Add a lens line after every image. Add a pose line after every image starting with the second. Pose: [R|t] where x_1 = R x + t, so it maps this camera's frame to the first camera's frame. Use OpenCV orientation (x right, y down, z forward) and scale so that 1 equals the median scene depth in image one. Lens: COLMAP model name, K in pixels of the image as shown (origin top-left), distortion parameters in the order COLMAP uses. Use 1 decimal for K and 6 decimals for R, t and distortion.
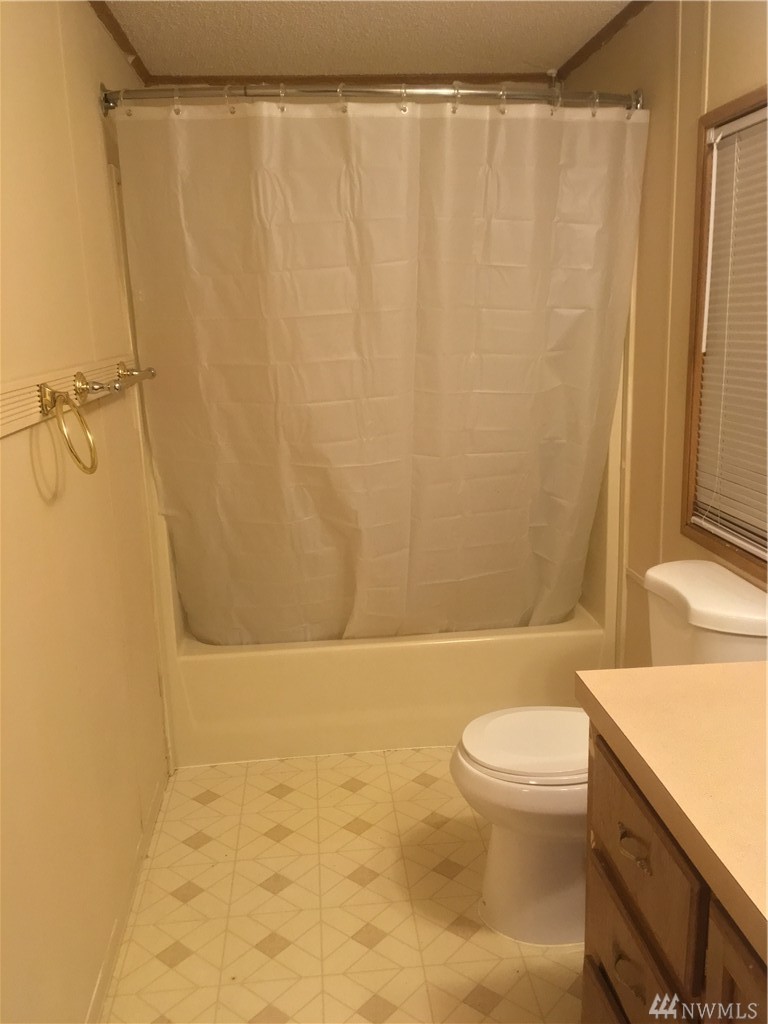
lens RADIAL K [[877.8, 0, 391.6], [0, 877.8, 511.7], [0, 0, 1]] dist [0.080899, -0.121350]
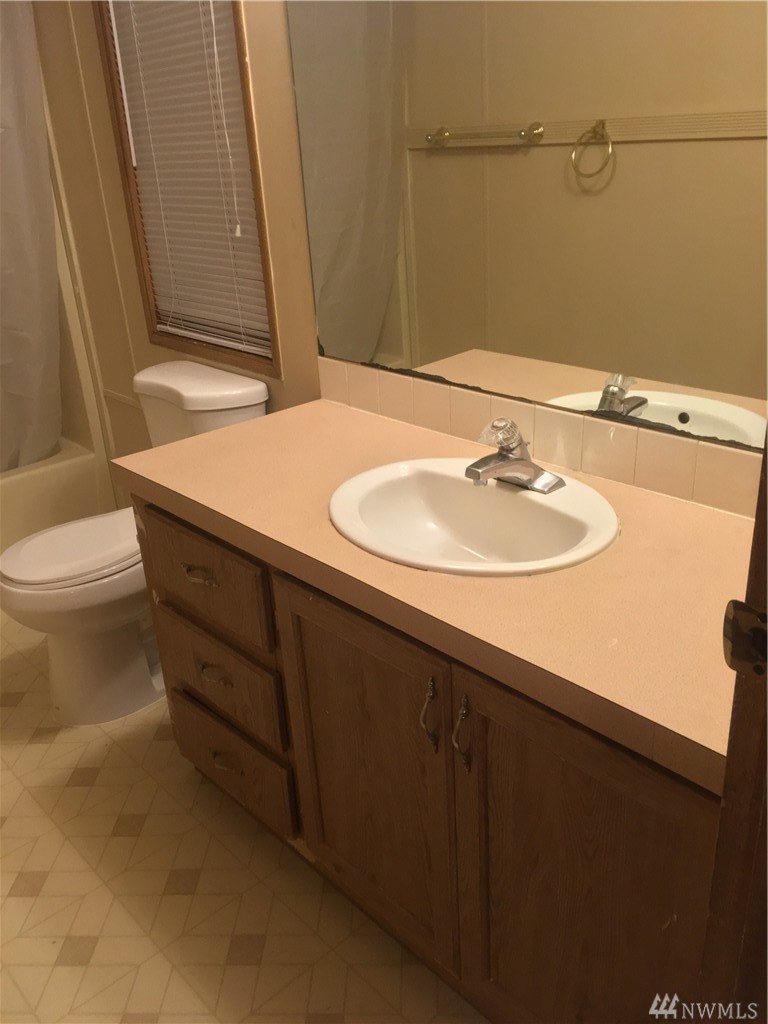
lens RADIAL K [[877.8, 0, 391.6], [0, 877.8, 511.7], [0, 0, 1]] dist [0.080899, -0.121350]
pose [[0.794689, -0.257053, 0.549903, -0.101938], [0.163502, 0.963074, 0.213907, 0.044408], [-0.584583, -0.080079, 0.807373, -0.087695]]
